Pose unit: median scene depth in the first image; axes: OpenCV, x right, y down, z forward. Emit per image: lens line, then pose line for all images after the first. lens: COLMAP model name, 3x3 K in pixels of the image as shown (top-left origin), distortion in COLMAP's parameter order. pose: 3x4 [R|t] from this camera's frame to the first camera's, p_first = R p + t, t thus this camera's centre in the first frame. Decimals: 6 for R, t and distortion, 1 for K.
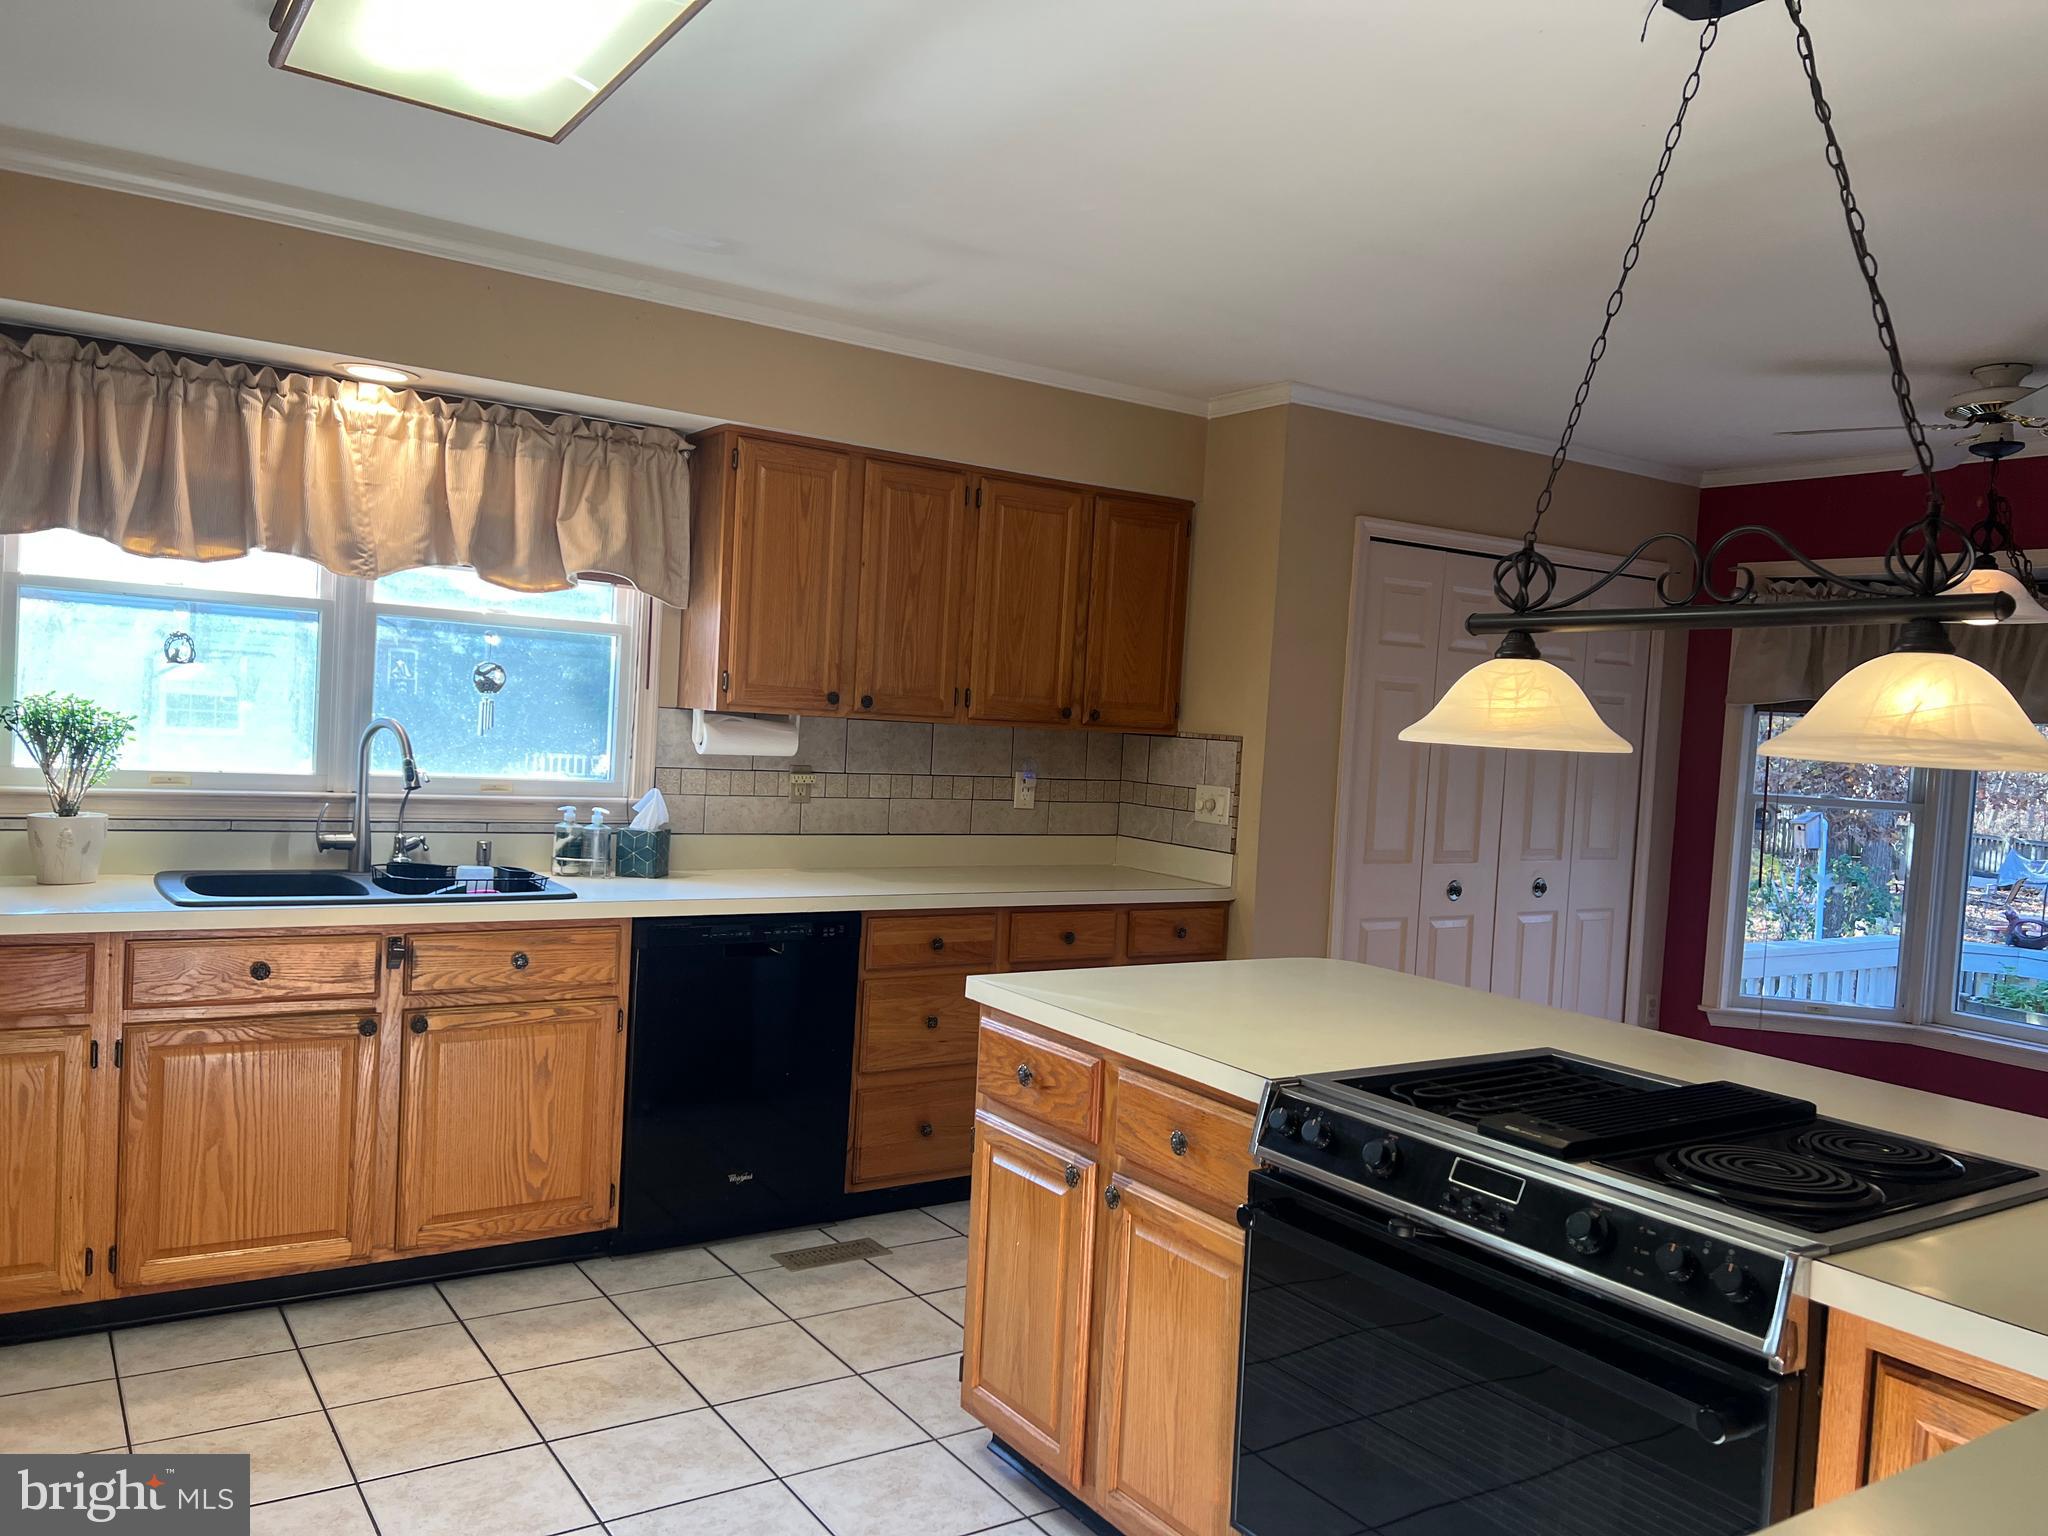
lens RADIAL K [[1519.1, 0, 1045.7], [0, 1519.1, 786.7], [0, 0, 1]] dist [0.076712, -0.096592]
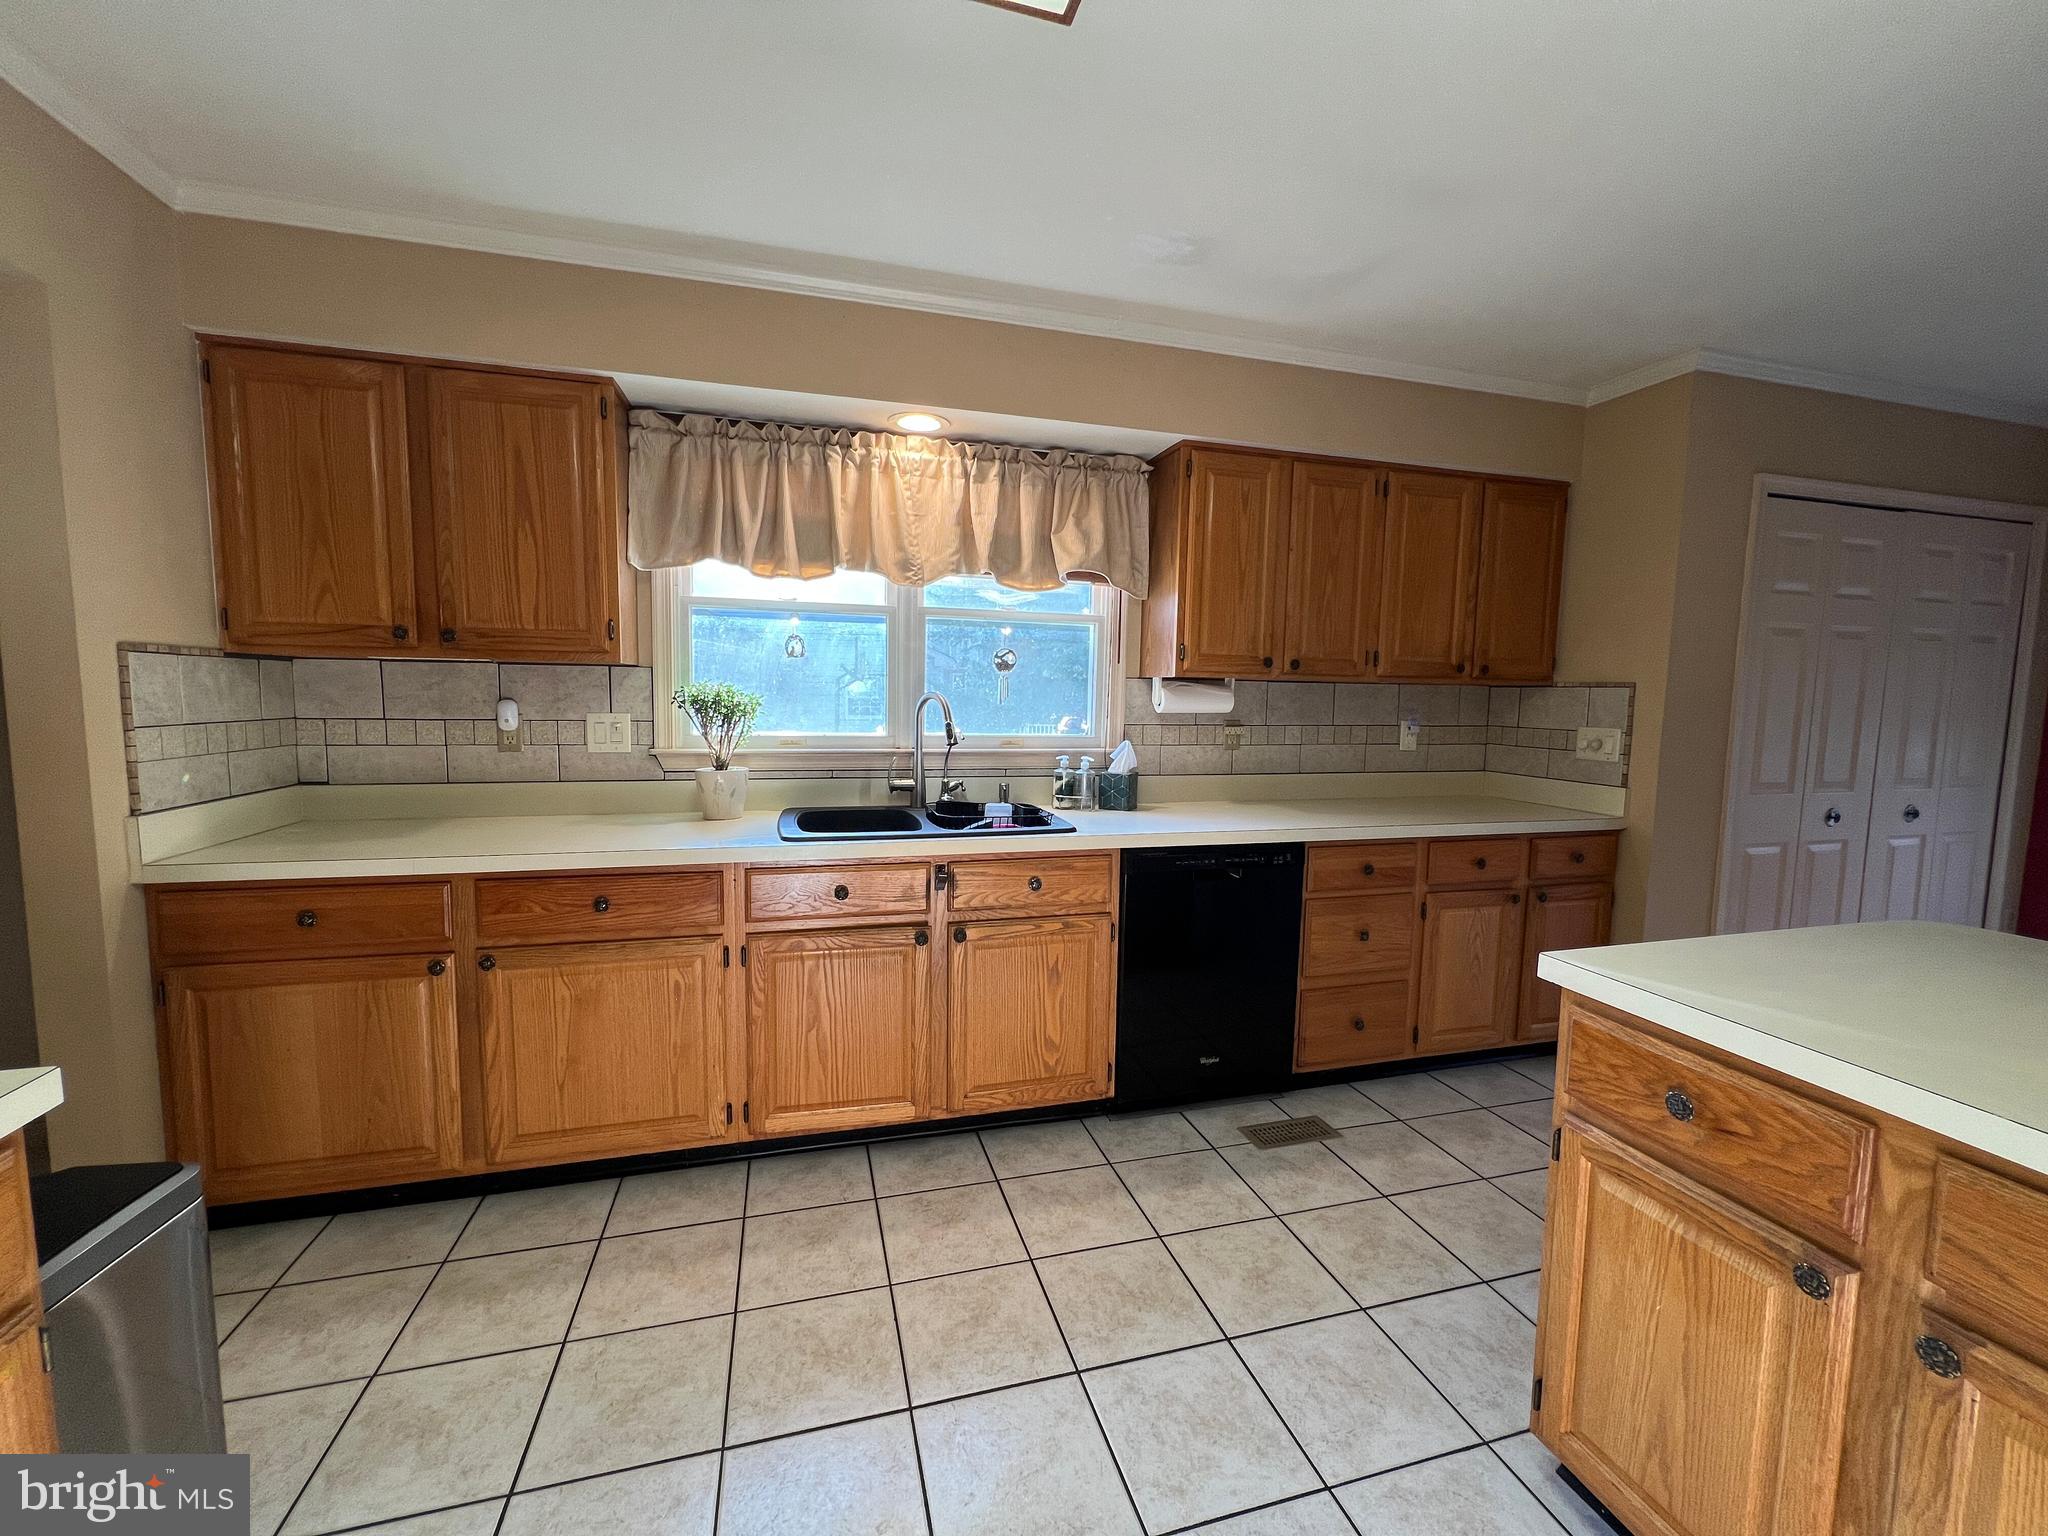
lens RADIAL K [[814.9, 0, 1021.7], [0, 814.9, 766.2], [0, 0, 1]] dist [-0.002673, -0.000131]
pose [[0.947895, -0.012684, -0.318330, -0.133216], [0.023345, 0.999286, 0.029697, 0.000269], [0.317726, -0.035581, 0.947515, 0.354387]]
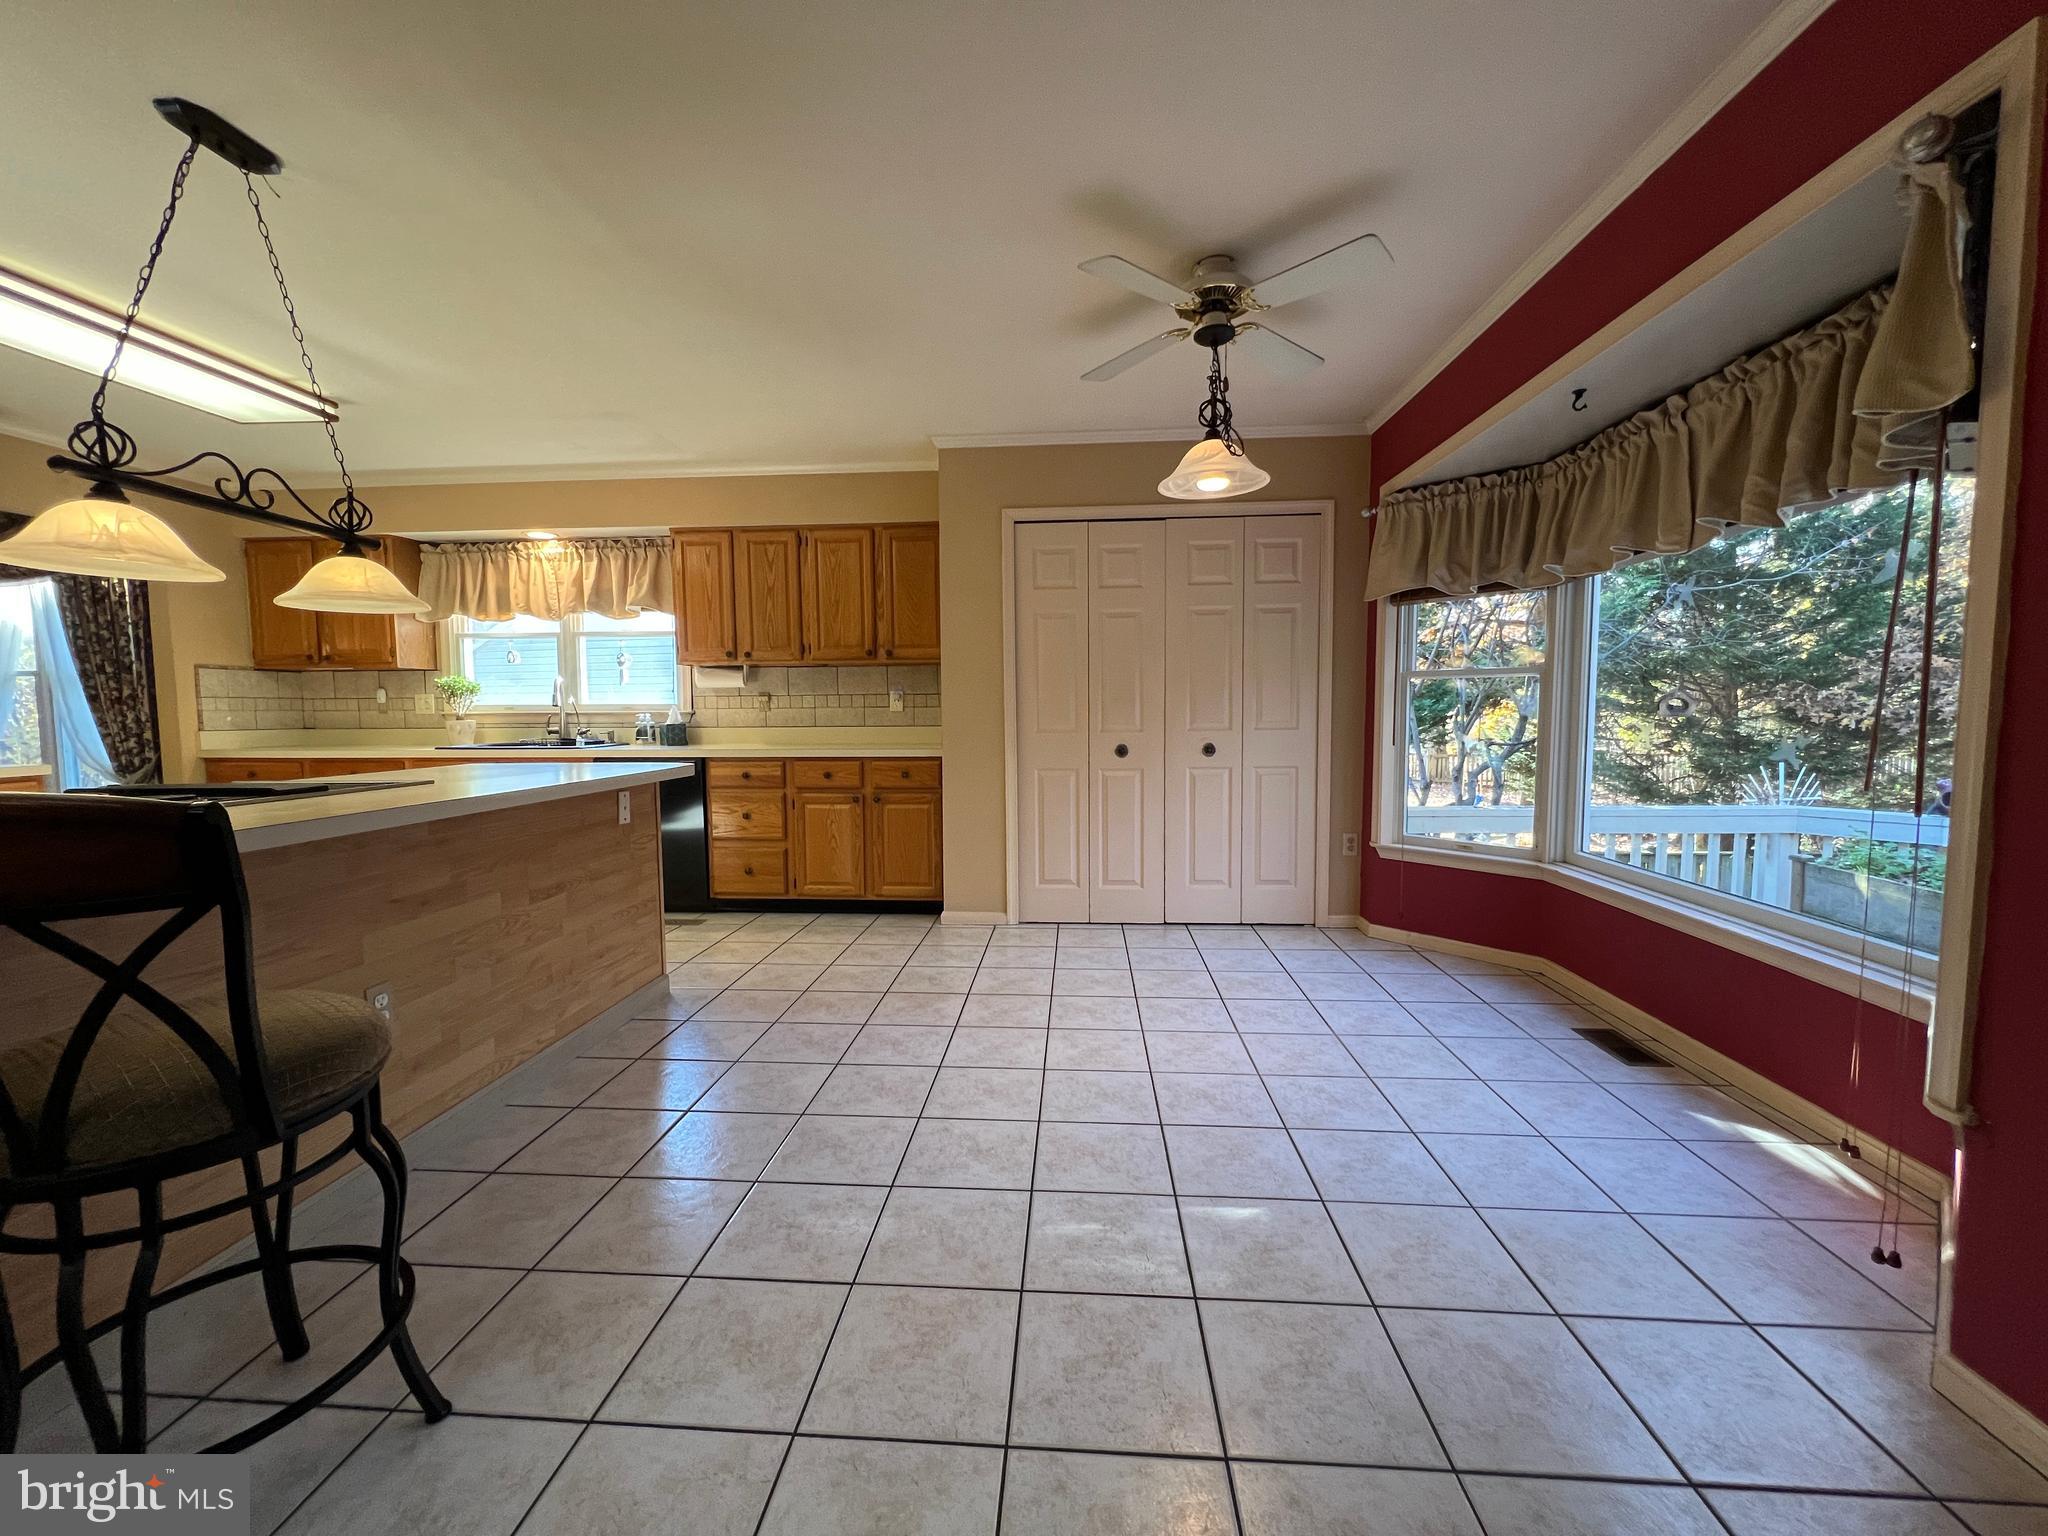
lens RADIAL K [[818.6, 0, 1019.8], [0, 818.6, 767.7], [0, 0, 1]] dist [-0.004437, 0.000156]
pose [[0.785764, -0.016622, -0.618303, 0.907672], [0.022937, 0.999734, 0.002273, 0.107005], [0.618101, -0.015968, 0.785937, 0.431780]]
